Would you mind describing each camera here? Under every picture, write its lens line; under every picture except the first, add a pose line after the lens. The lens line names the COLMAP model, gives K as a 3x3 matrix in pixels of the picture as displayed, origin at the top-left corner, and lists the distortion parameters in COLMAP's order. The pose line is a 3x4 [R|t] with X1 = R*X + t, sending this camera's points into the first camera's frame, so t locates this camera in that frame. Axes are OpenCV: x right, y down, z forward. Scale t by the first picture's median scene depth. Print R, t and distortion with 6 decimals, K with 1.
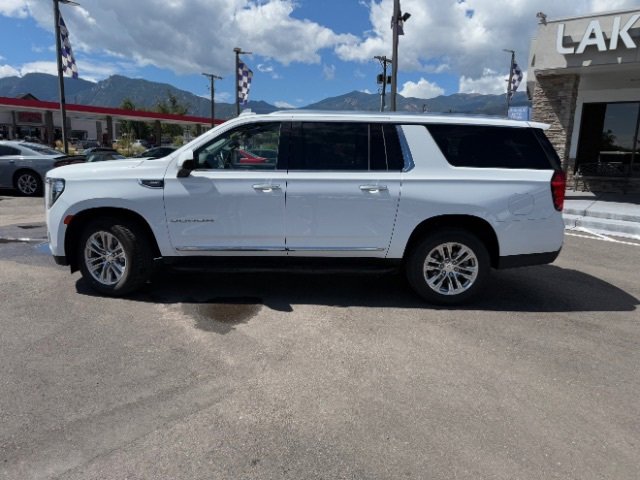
lens RADIAL K [[454.7, 0, 316.4], [0, 454.7, 236.4], [0, 0, 1]] dist [0.020934, -0.025270]
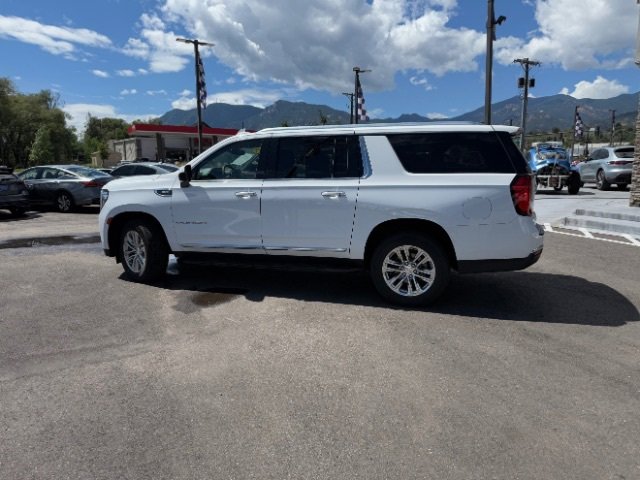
lens RADIAL K [[454.7, 0, 320.0], [0, 454.7, 236.5], [0, 0, 1]] dist [0.020934, -0.025270]
pose [[0.949917, 0.016932, -0.312043, 0.428350], [-0.026065, 0.999345, -0.025118, 0.023926], [0.311414, 0.031994, 0.949736, -0.049109]]
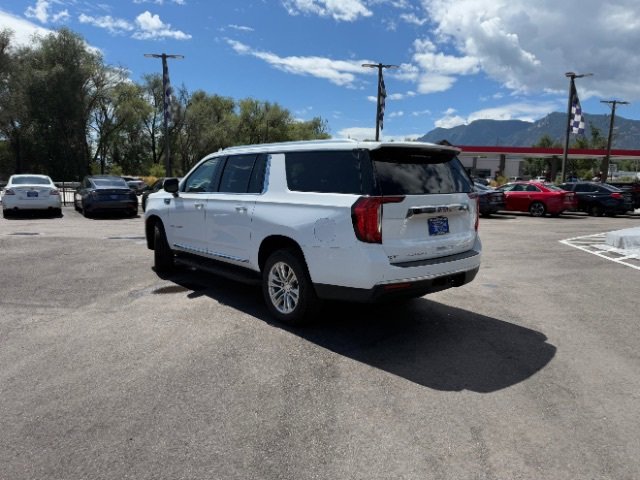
lens RADIAL K [[454.7, 0, 315.5], [0, 454.7, 241.8], [0, 0, 1]] dist [0.020934, -0.025270]
pose [[0.646985, 0.084639, -0.757790, 1.124963], [-0.136692, 0.990595, -0.006063, -0.037093], [0.750150, 0.107507, 0.652470, 0.371809]]
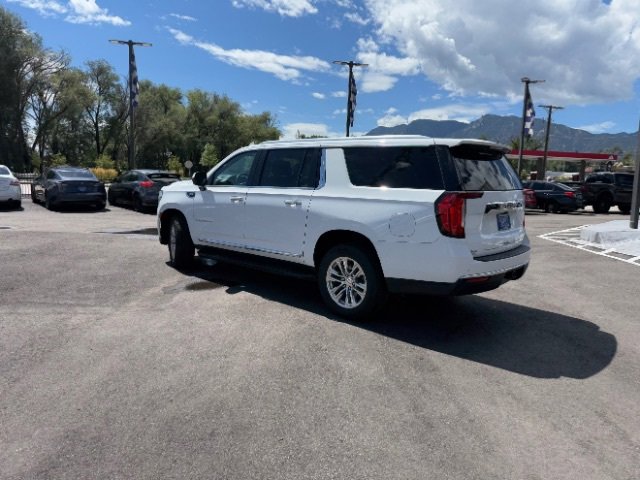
lens RADIAL K [[454.7, 0, 315.4], [0, 454.7, 235.1], [0, 0, 1]] dist [0.020934, -0.025270]
pose [[0.733278, 0.082699, -0.674881, 0.940229], [-0.135846, 0.990382, -0.026240, 0.000274], [0.666220, 0.110921, 0.737460, 0.178940]]
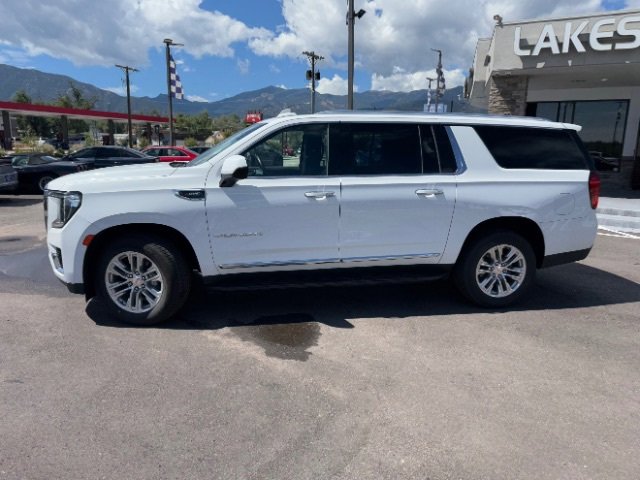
lens RADIAL K [[454.7, 0, 323.6], [0, 454.7, 238.4], [0, 0, 1]] dist [0.020934, -0.025270]
pose [[0.982023, -0.046346, 0.182982, -0.267268], [0.043939, 0.998886, 0.017185, -0.034508], [-0.183574, -0.008836, 0.982966, 0.092611]]
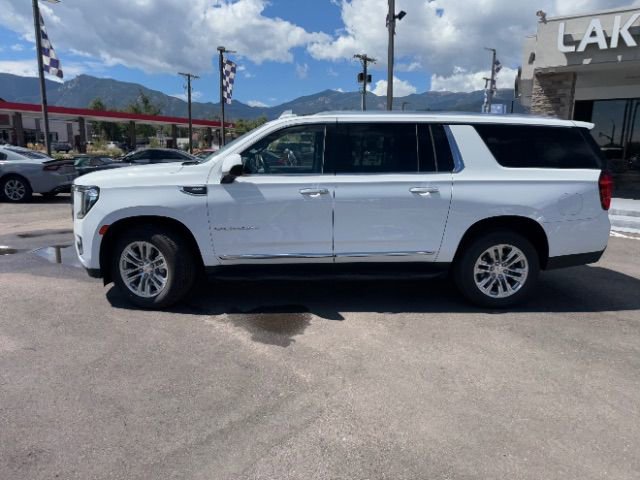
lens RADIAL K [[454.7, 0, 316.5], [0, 454.7, 238.2], [0, 0, 1]] dist [0.020934, -0.025270]
pose [[0.998423, -0.022869, 0.051262, -0.152686], [0.022577, 0.999725, 0.006268, -0.015280], [-0.051391, -0.005101, 0.998666, 0.037854]]
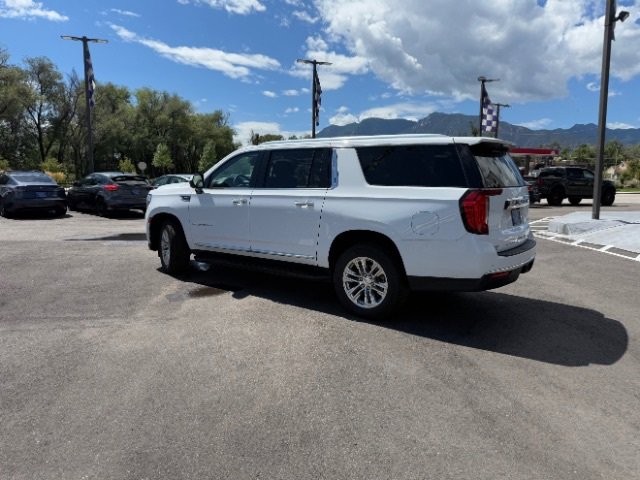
lens RADIAL K [[454.7, 0, 315.8], [0, 454.7, 238.2], [0, 0, 1]] dist [0.020934, -0.025270]
pose [[0.798341, 0.063552, -0.598843, 0.825767], [-0.100849, 0.994482, -0.028907, 0.011665], [0.593701, 0.083470, 0.800345, 0.096124]]
